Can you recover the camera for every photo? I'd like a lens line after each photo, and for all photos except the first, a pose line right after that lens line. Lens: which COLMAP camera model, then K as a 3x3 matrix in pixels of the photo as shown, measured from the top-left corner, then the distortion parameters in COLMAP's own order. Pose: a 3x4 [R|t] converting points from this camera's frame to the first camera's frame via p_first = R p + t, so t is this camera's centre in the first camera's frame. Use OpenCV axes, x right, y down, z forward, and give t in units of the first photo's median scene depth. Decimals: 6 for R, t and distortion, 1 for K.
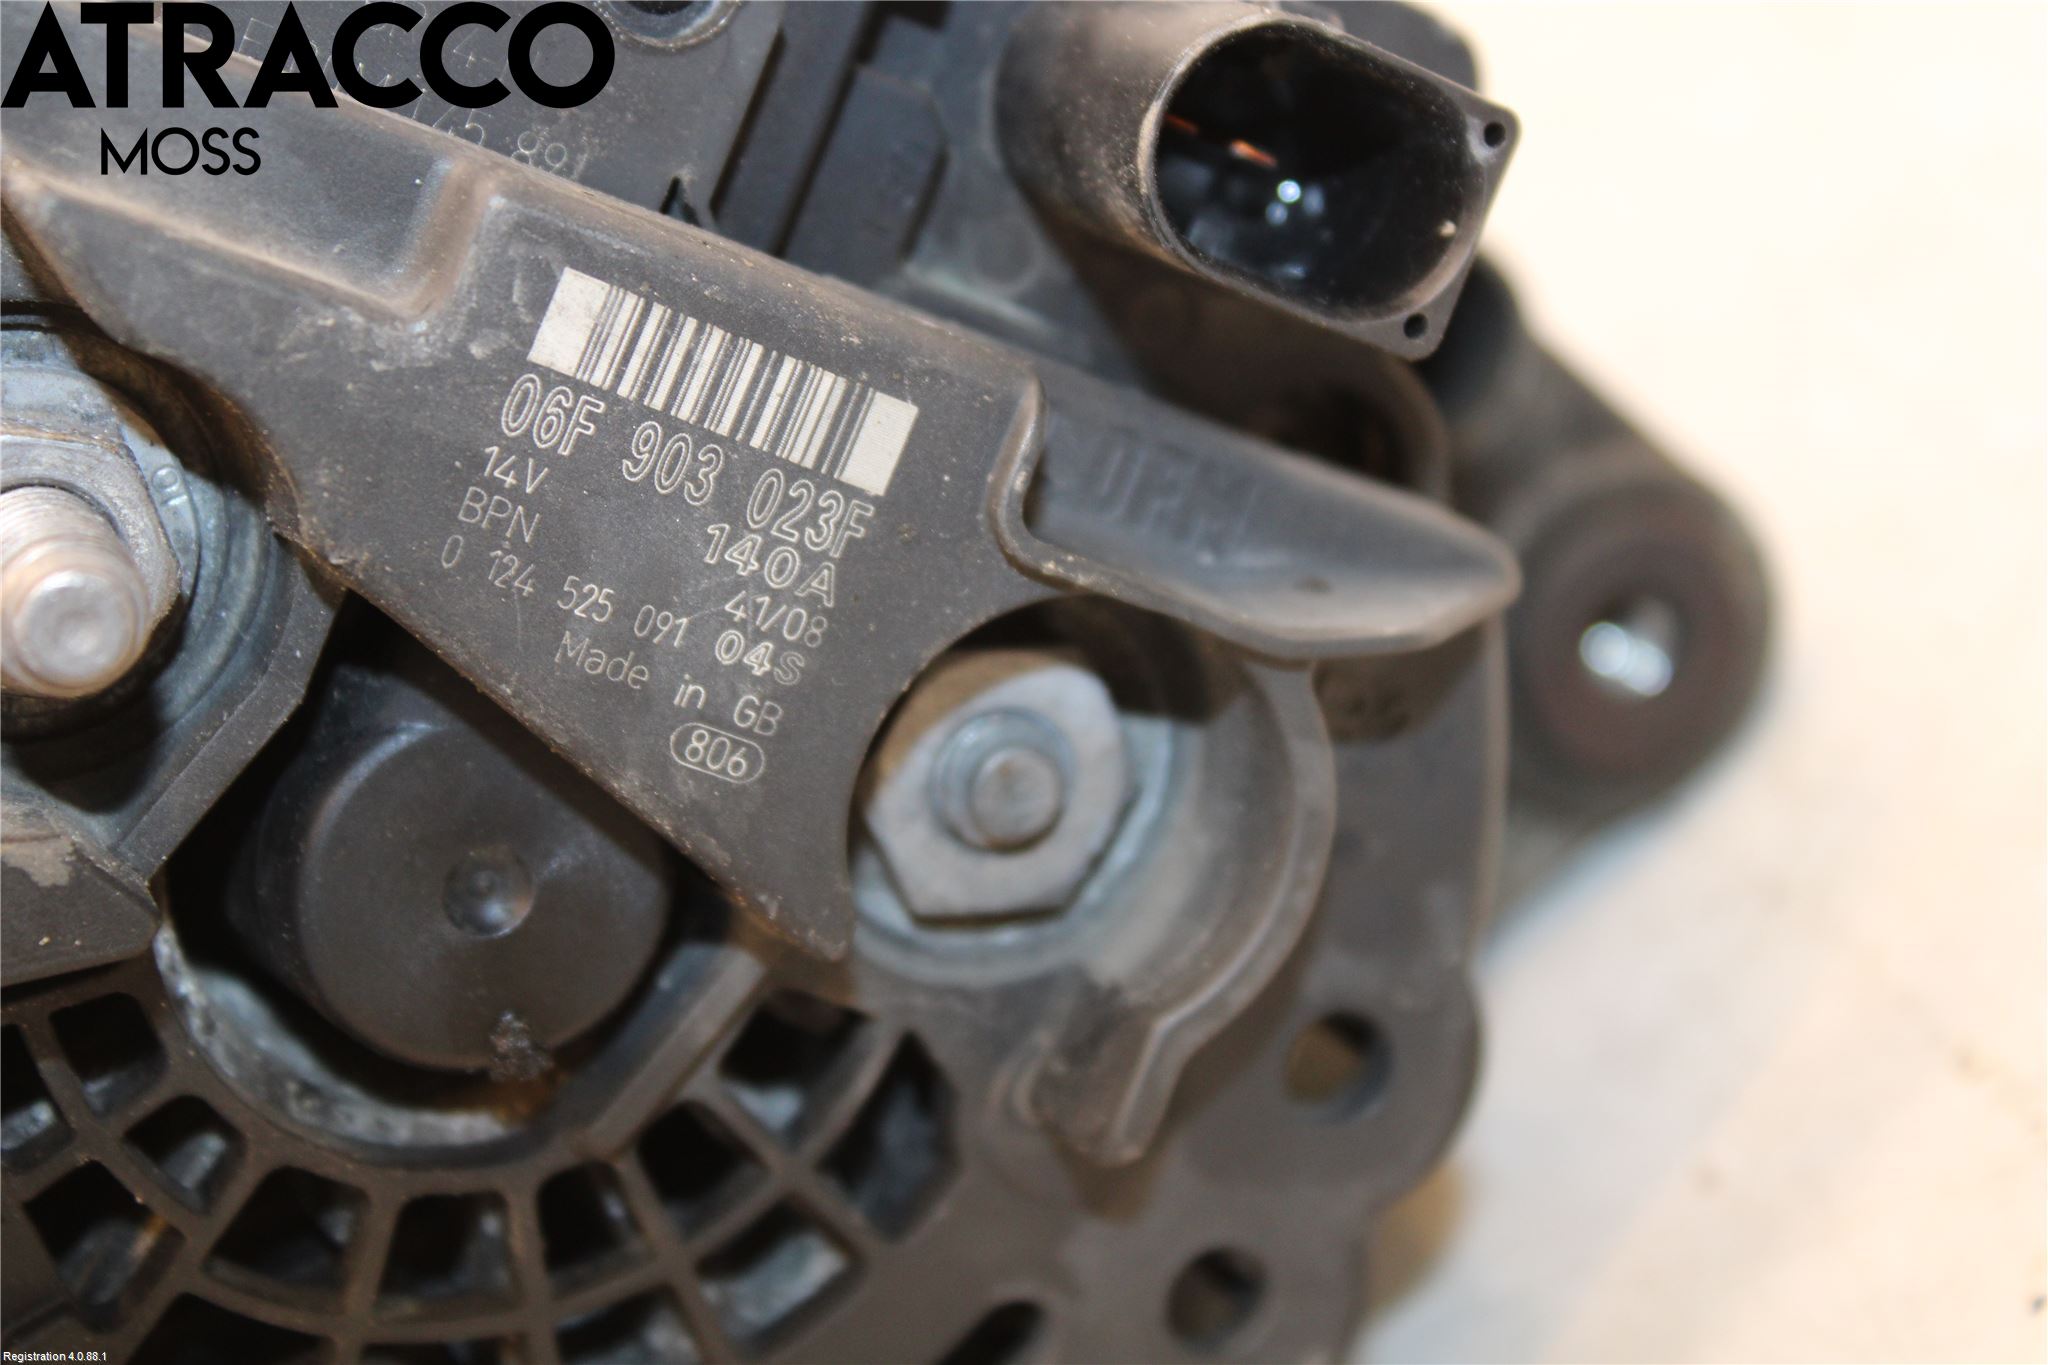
lens RADIAL K [[4404.2, 0, 1024.0], [0, 4404.2, 682.5], [0, 0, 1]] dist [0.268921, -4.308064]
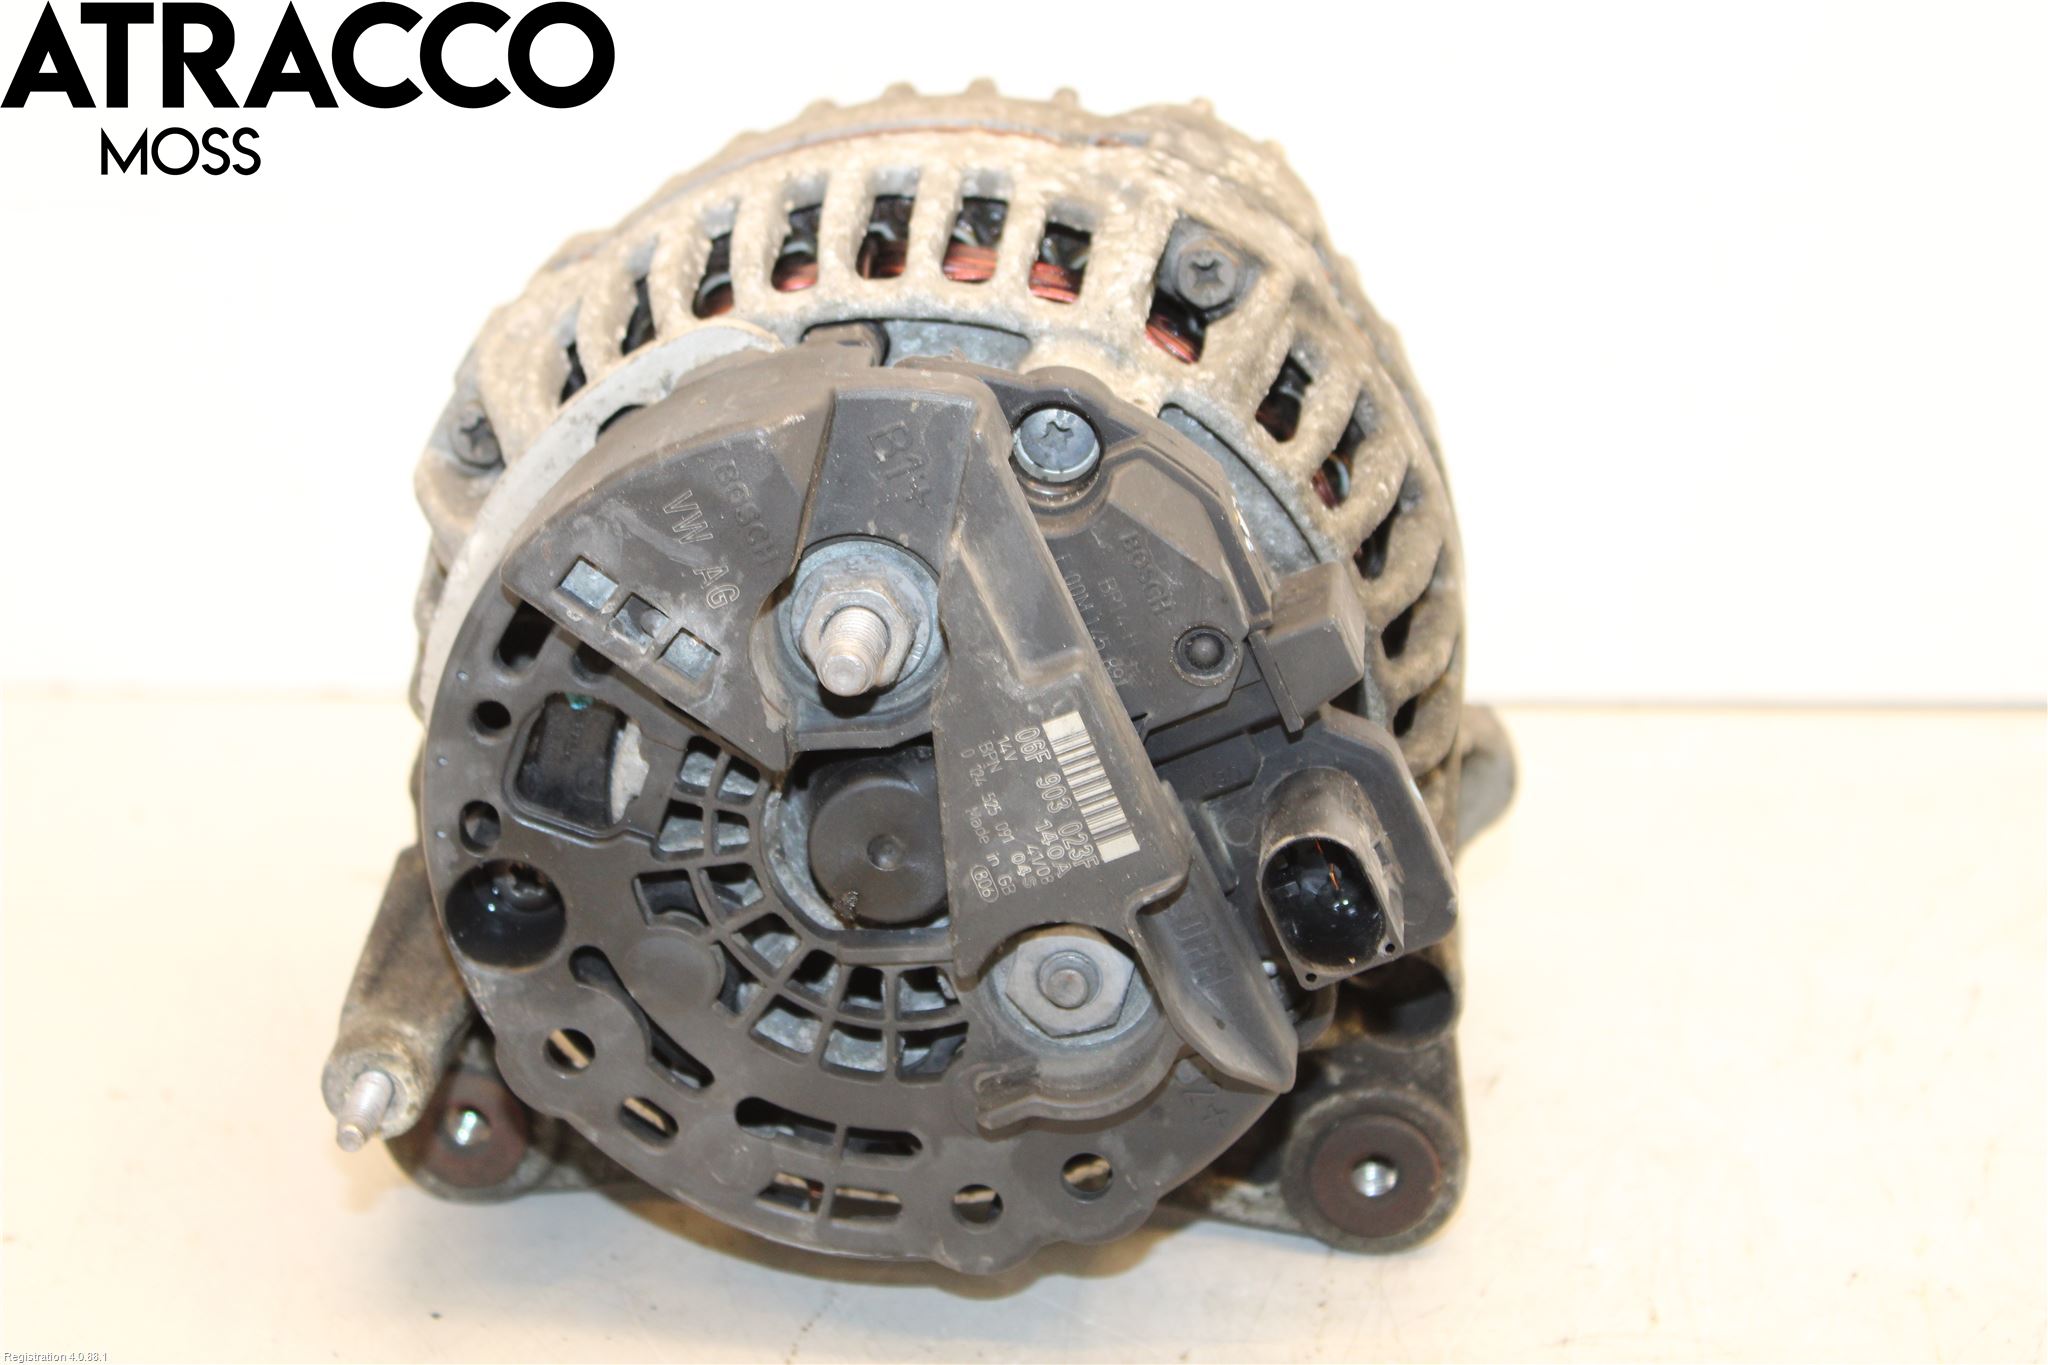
lens RADIAL K [[4538.6, 0, 1024.0], [0, 4538.6, 682.5], [0, 0, 1]] dist [0.034377, 0.080447]
pose [[0.662525, 0.731812, -0.159726, 0.271468], [-0.734085, 0.676761, 0.055795, -0.220053], [0.148928, 0.080287, 0.985583, -1.527700]]
